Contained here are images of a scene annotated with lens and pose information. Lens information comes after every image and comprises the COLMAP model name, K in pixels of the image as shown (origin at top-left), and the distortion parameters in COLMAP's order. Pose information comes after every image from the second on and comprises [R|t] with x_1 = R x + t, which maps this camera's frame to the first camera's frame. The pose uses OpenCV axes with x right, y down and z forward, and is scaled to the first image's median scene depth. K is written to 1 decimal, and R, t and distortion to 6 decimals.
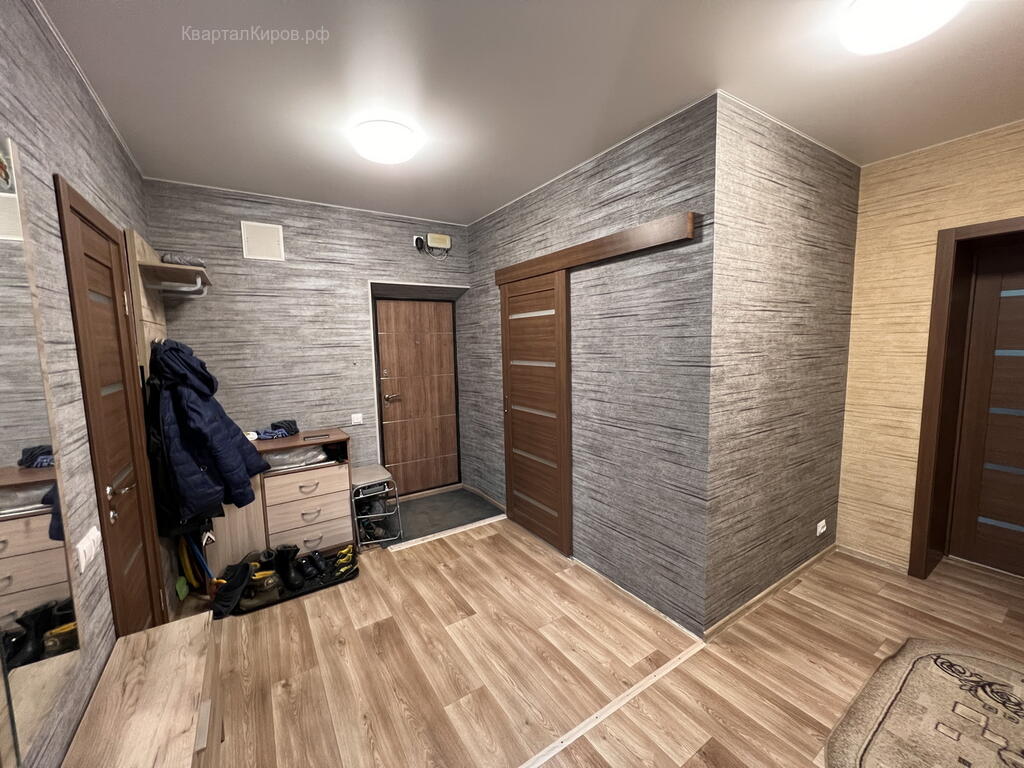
lens RADIAL K [[410.2, 0, 509.7], [0, 410.2, 386.7], [0, 0, 1]] dist [-0.001430, 0.000128]
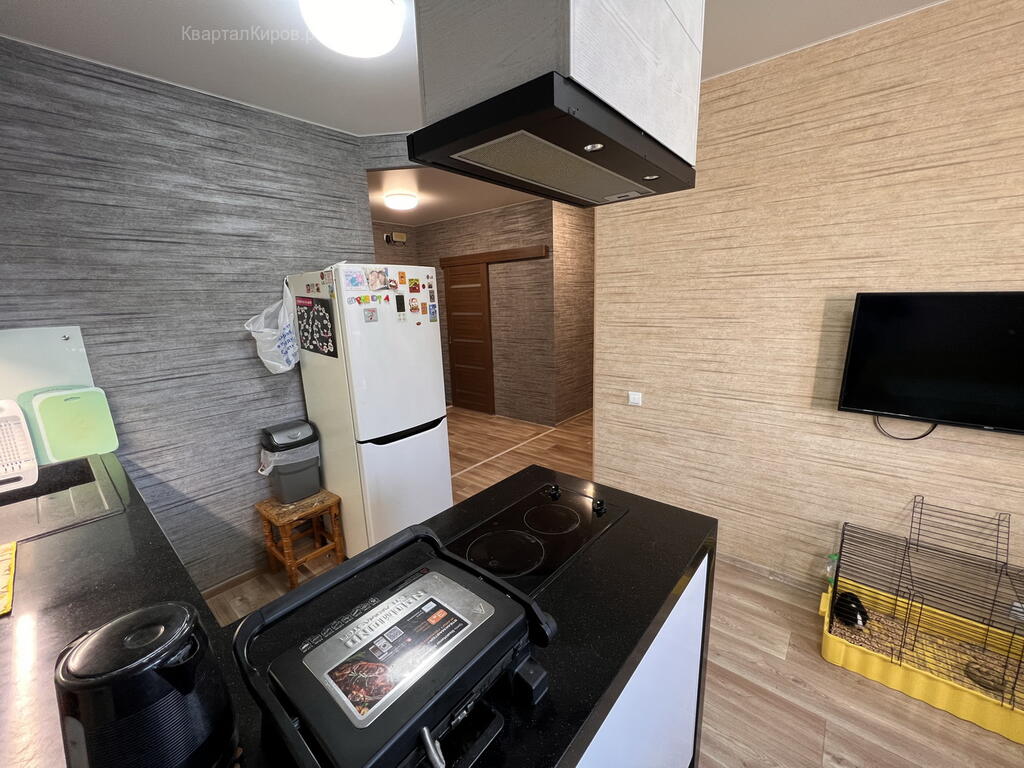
lens RADIAL K [[410.2, 0, 509.3], [0, 410.2, 385.2], [0, 0, 1]] dist [-0.001430, 0.000128]
pose [[0.957459, -0.067364, 0.280595, -0.399553], [0.040896, 0.994233, 0.099142, 0.114501], [-0.285655, -0.083450, 0.954692, -1.079225]]
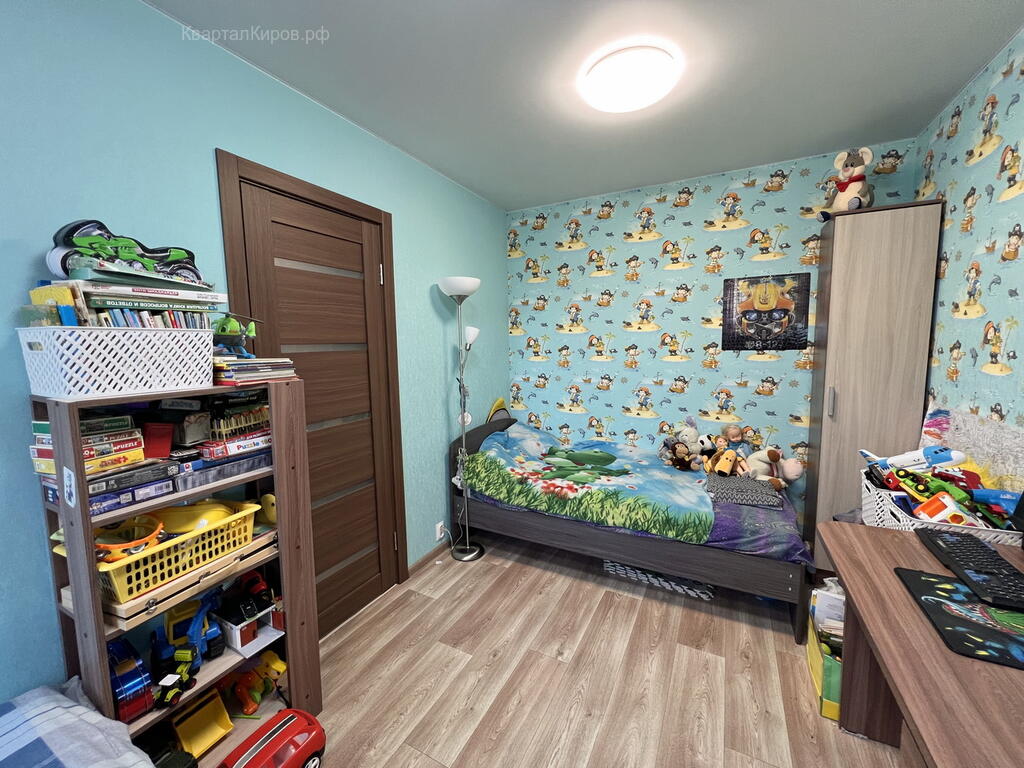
lens RADIAL K [[412.8, 0, 511.1], [0, 412.8, 384.3], [0, 0, 1]] dist [-0.002728, 0.000425]
pose [[-0.487809, -0.053206, 0.871328, -0.479223], [0.127208, 0.983154, 0.131252, -0.053094], [-0.863632, 0.174866, -0.472823, 1.078031]]
